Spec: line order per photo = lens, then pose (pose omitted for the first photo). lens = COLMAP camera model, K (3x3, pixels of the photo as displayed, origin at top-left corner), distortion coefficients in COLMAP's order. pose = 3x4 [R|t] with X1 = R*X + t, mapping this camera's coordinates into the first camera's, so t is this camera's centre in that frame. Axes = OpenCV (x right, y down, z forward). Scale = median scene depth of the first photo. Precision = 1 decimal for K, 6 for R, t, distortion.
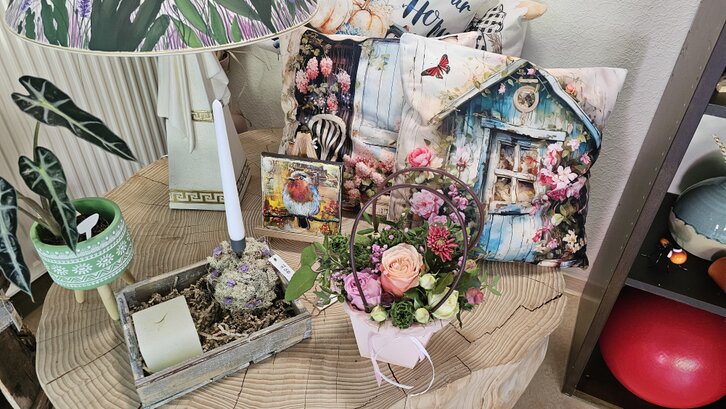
lens RADIAL K [[494.7, 0, 364.4], [0, 494.7, 212.6], [0, 0, 1]] dist [0.003208, -0.000843]
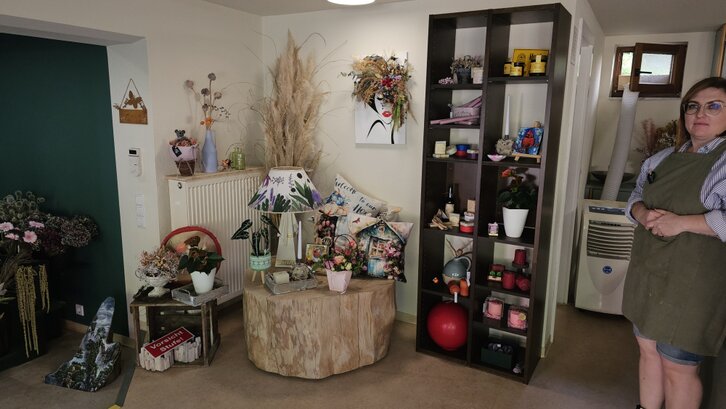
lens RADIAL K [[496.0, 0, 352.6], [0, 496.0, 205.5], [0, 0, 1]] dist [-0.000058, -0.000194]
pose [[0.996462, 0.009637, -0.083494, 0.413577], [-0.045663, 0.896078, -0.441541, 1.198891], [0.070563, 0.443791, 0.893348, -2.275093]]
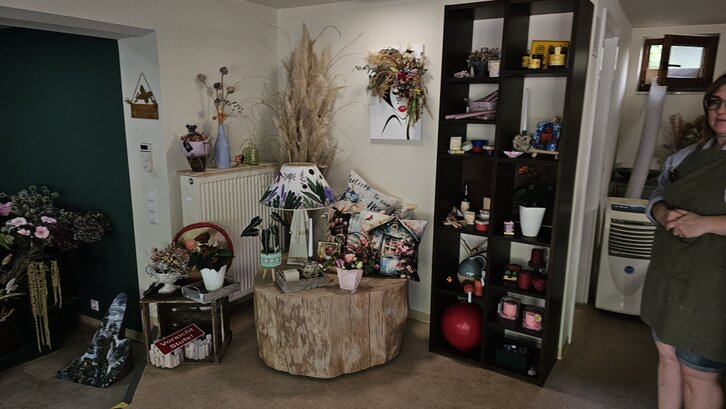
lens RADIAL K [[494.7, 0, 364.4], [0, 494.7, 212.6], [0, 0, 1]] dist [0.003208, -0.000843]
pose [[0.993752, 0.017464, -0.110240, 0.494217], [-0.062402, 0.905833, -0.419014, 1.148330], [0.092541, 0.423275, 0.901263, -2.201062]]
